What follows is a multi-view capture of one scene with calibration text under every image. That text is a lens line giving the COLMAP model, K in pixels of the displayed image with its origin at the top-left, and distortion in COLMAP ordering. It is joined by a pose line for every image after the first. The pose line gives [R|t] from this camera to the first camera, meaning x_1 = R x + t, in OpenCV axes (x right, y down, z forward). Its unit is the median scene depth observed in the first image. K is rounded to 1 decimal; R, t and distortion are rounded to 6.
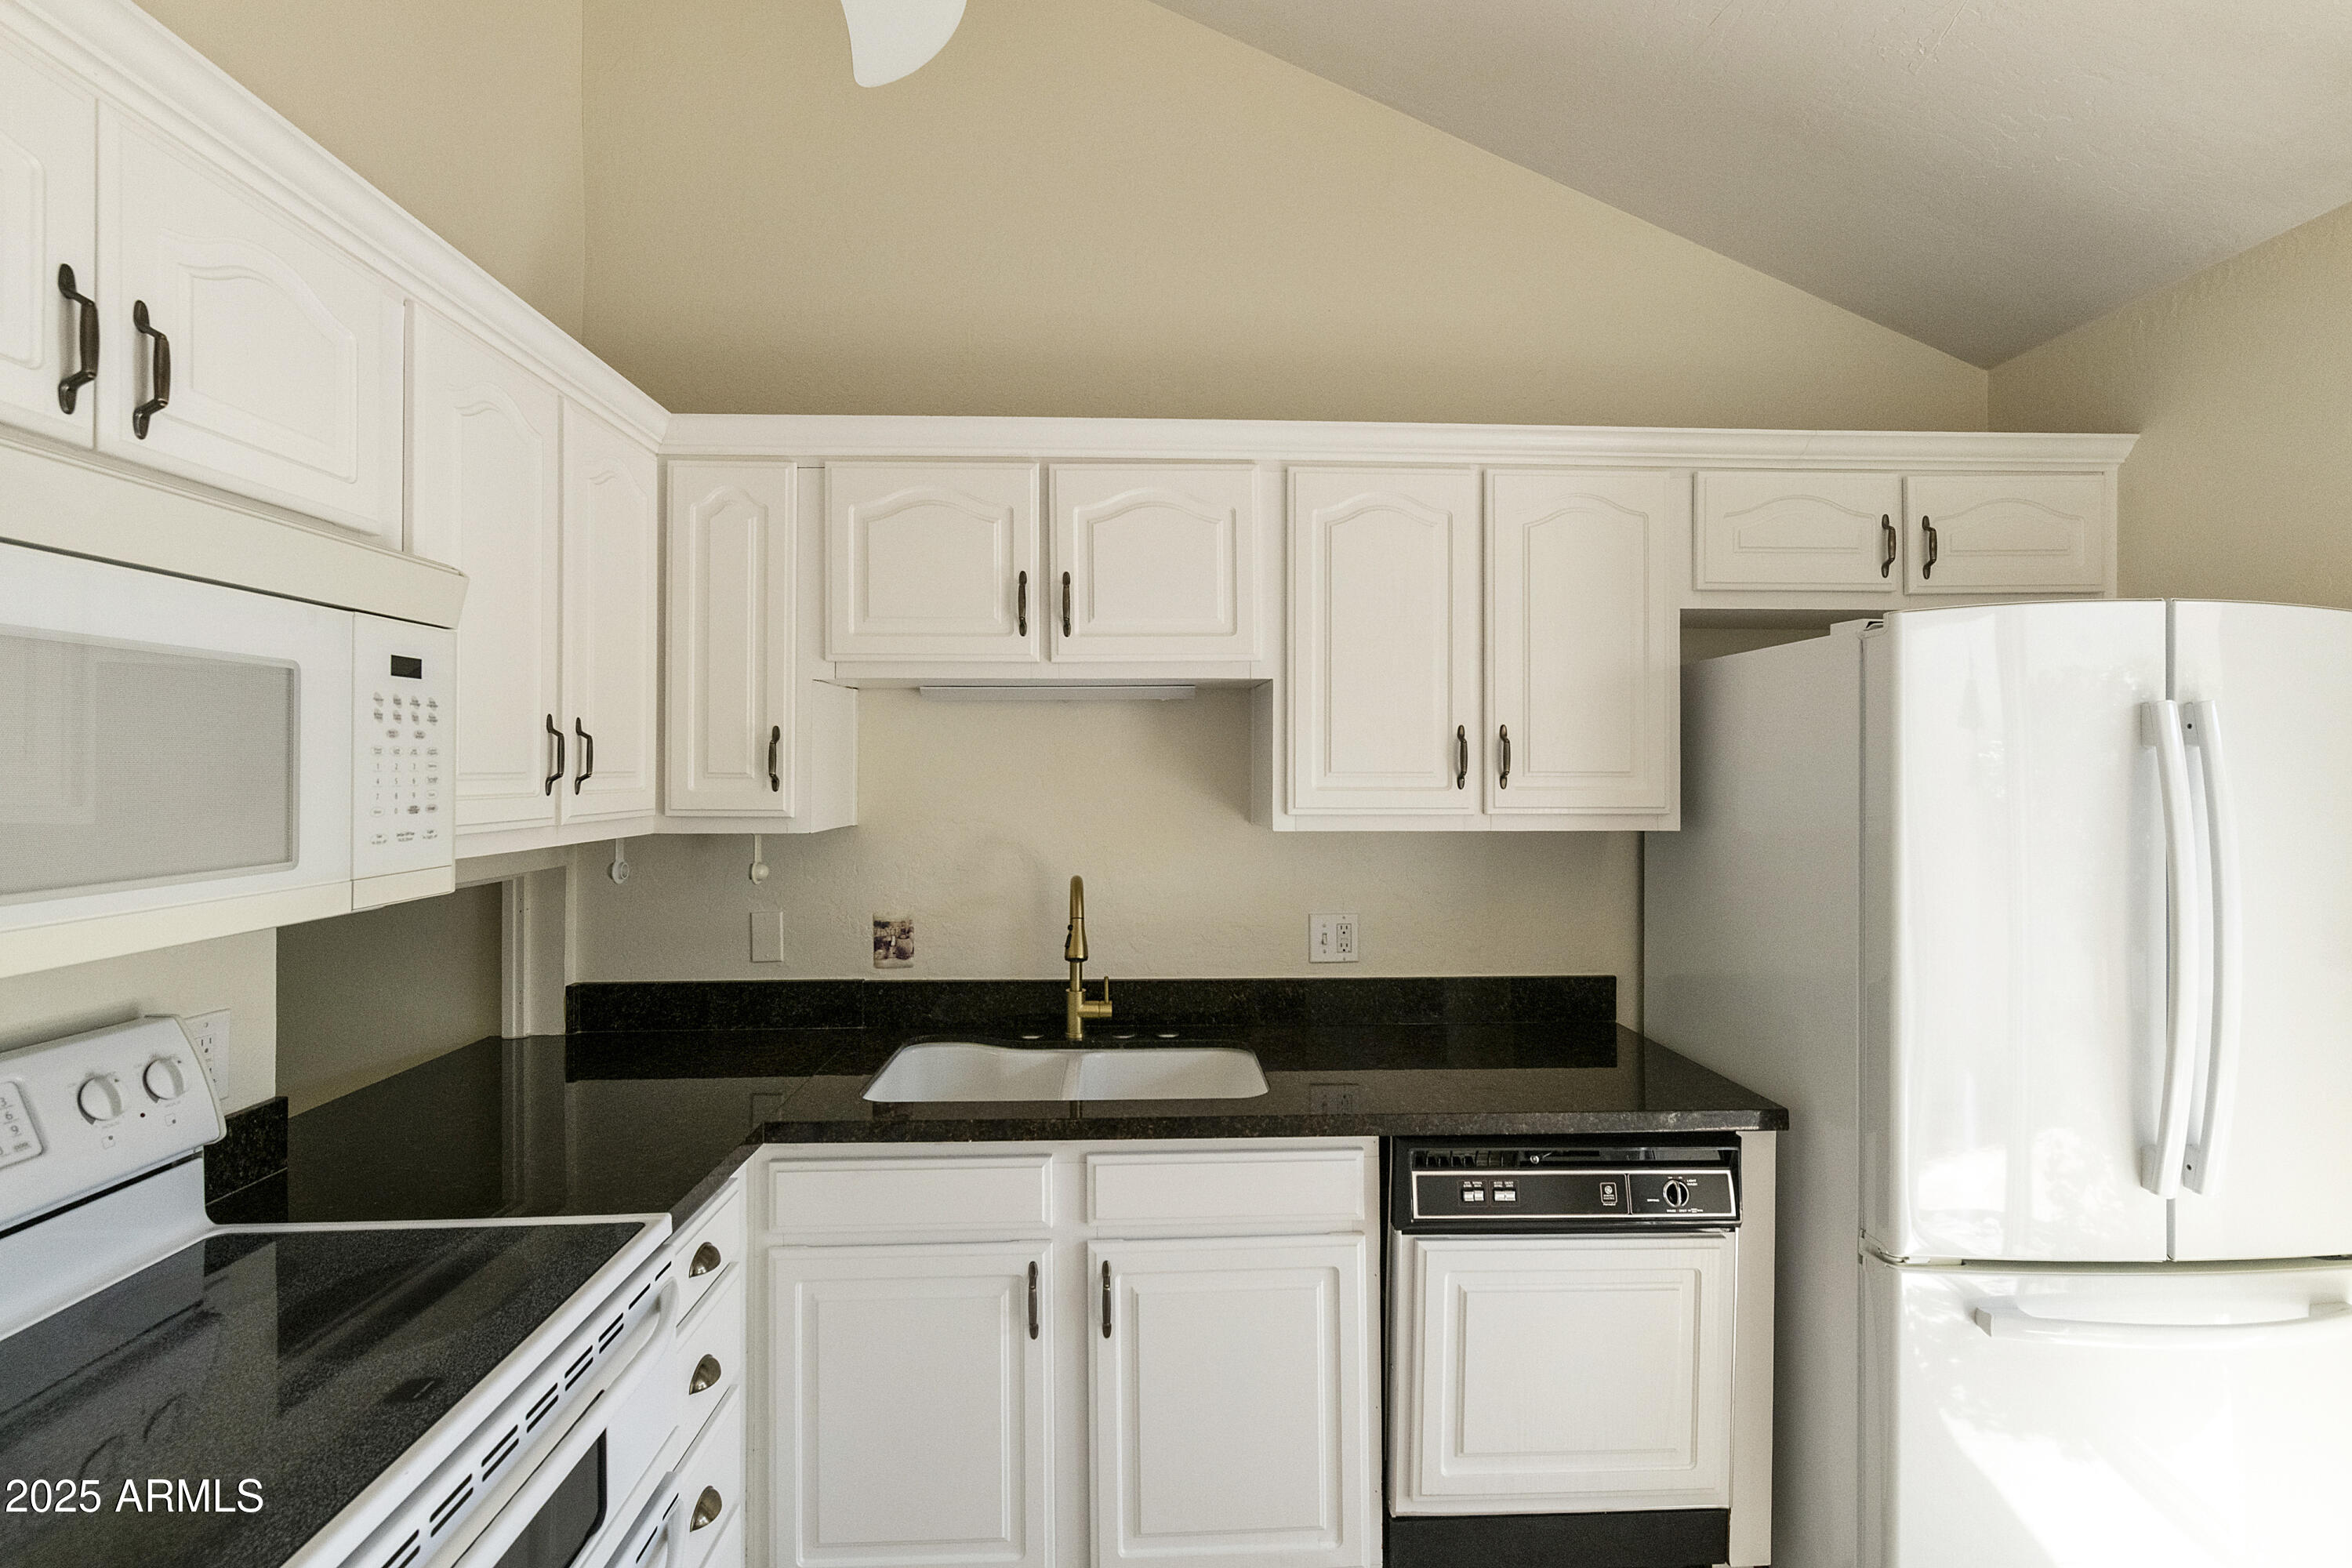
lens RADIAL K [[1035.2, 0, 1178.8], [0, 1035.2, 770.8], [0, 0, 1]] dist [-0.002248, -0.000442]
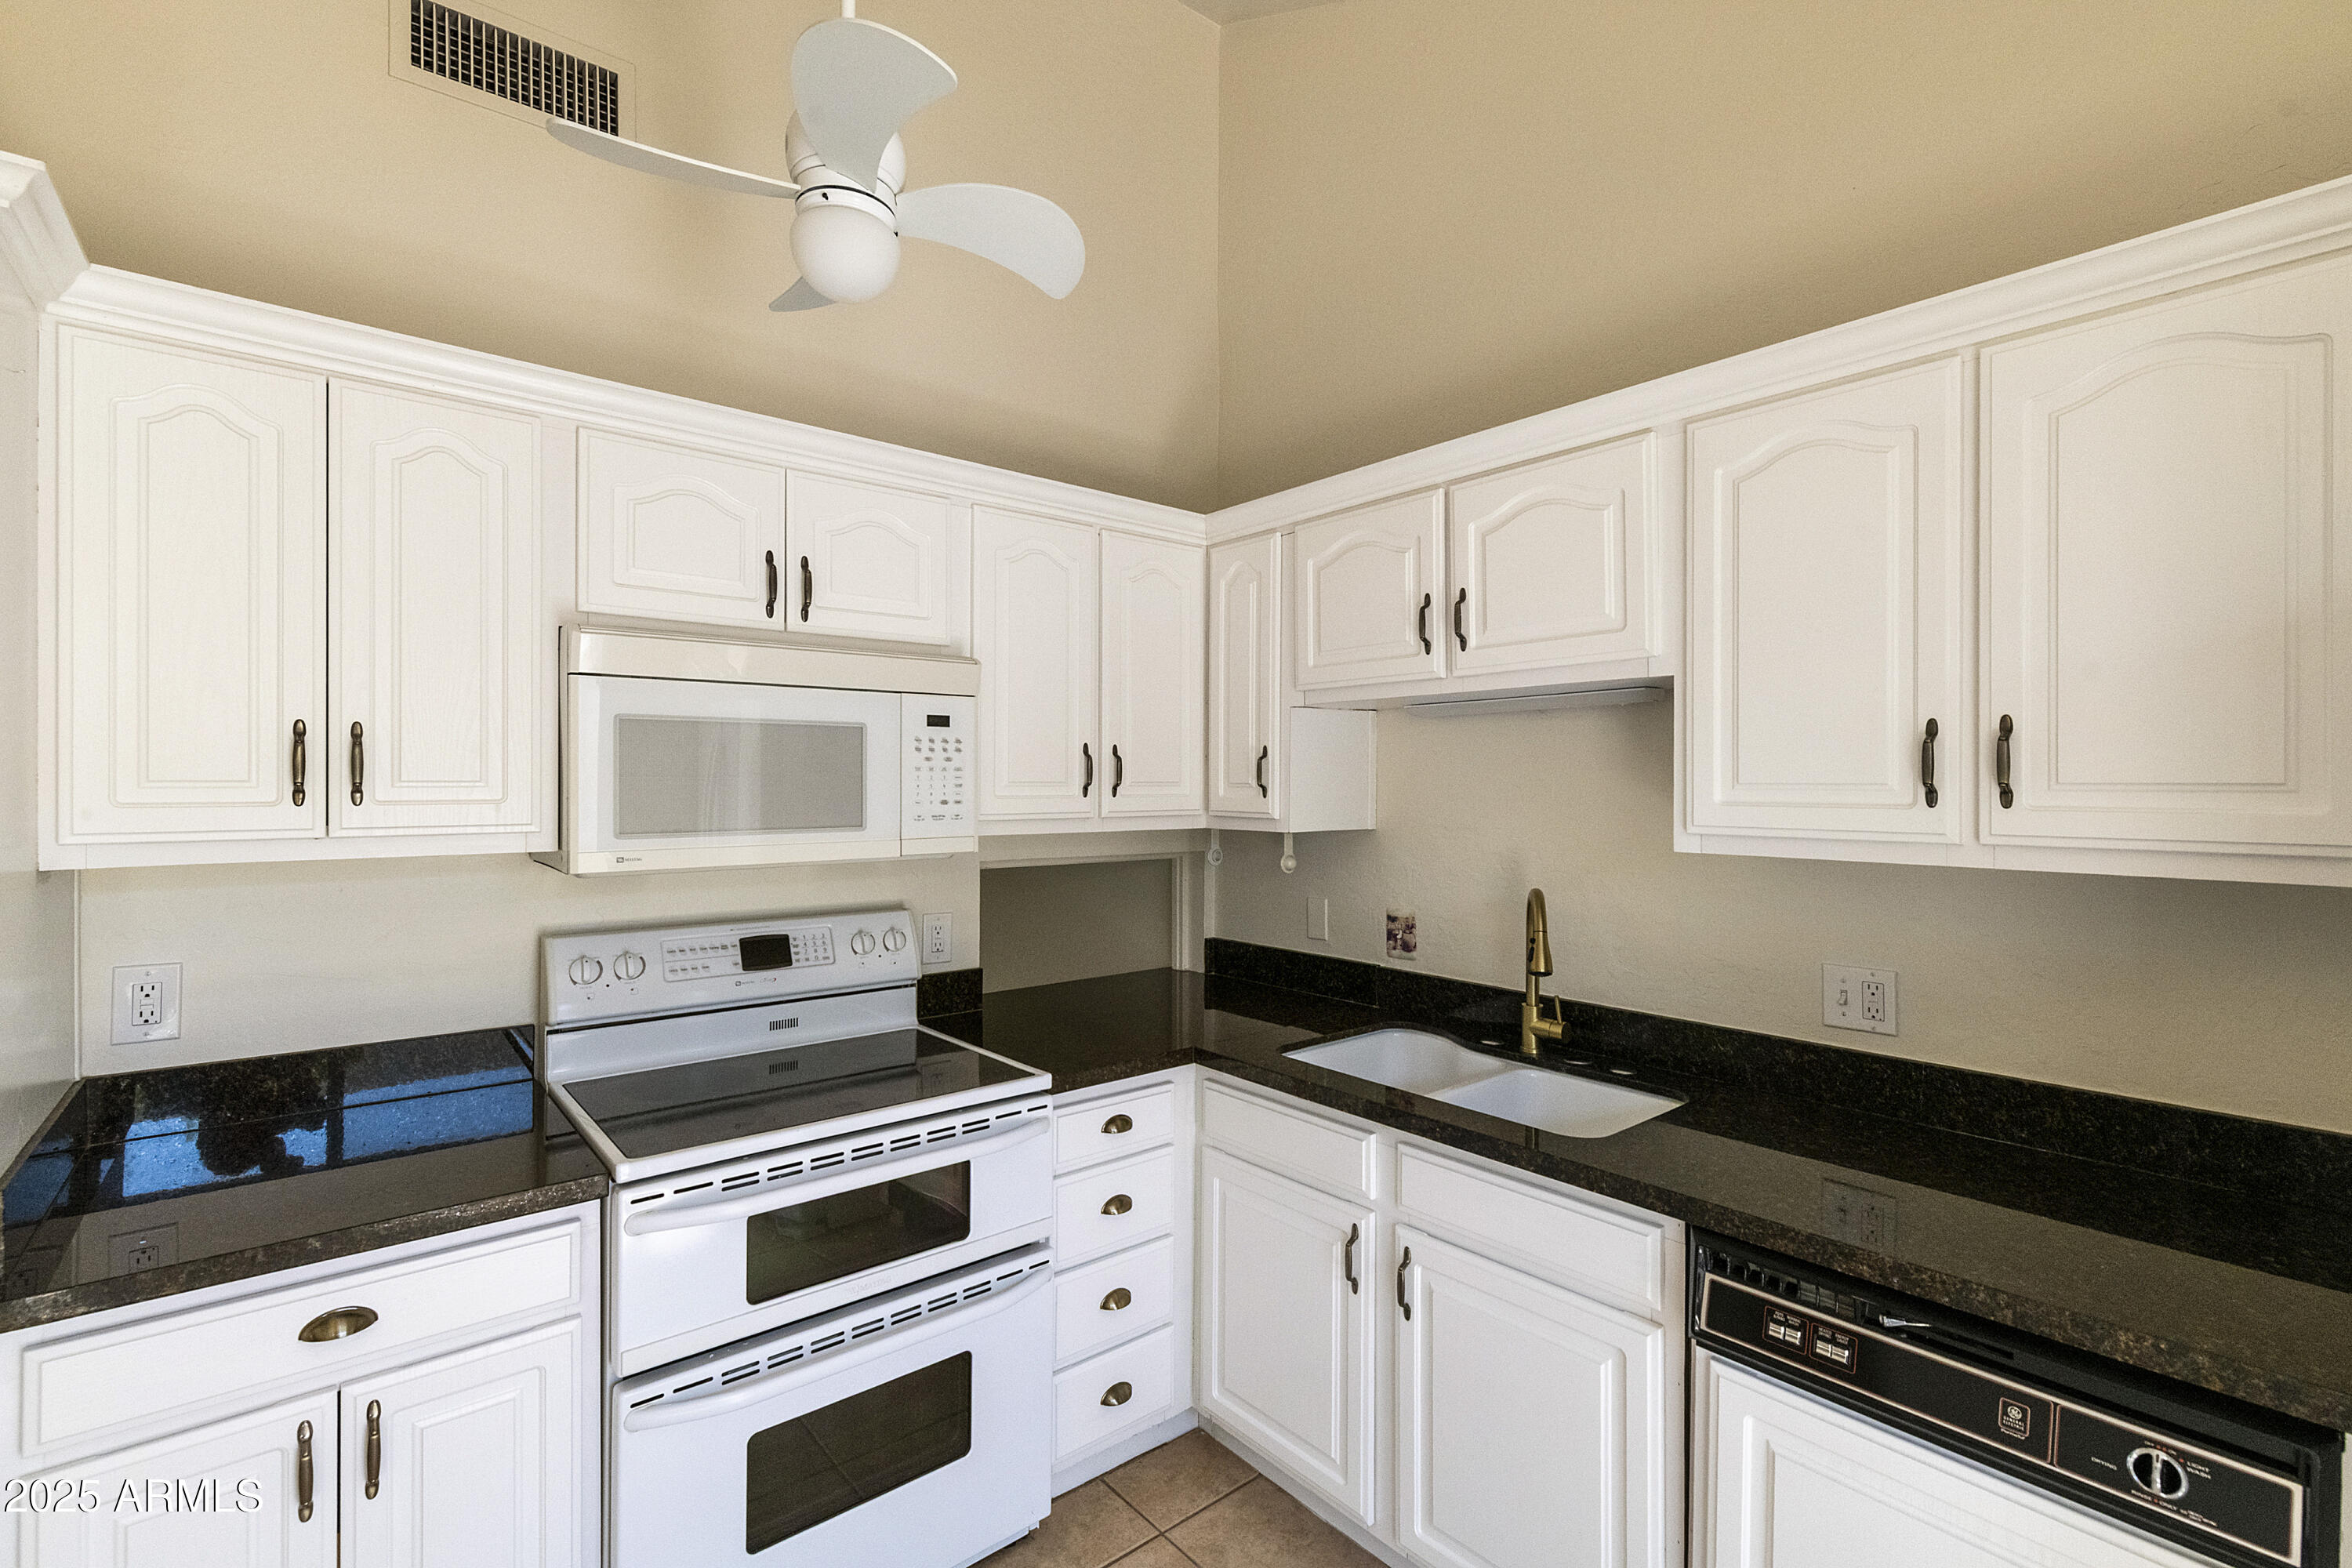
lens RADIAL K [[1035.2, 0, 1181.6], [0, 1035.2, 785.6], [0, 0, 1]] dist [-0.002248, -0.000442]
pose [[0.610226, 0.002928, -0.792222, 0.537332], [-0.002756, 0.999995, 0.001574, 0.003417], [0.792222, 0.001223, 0.610231, 0.152108]]
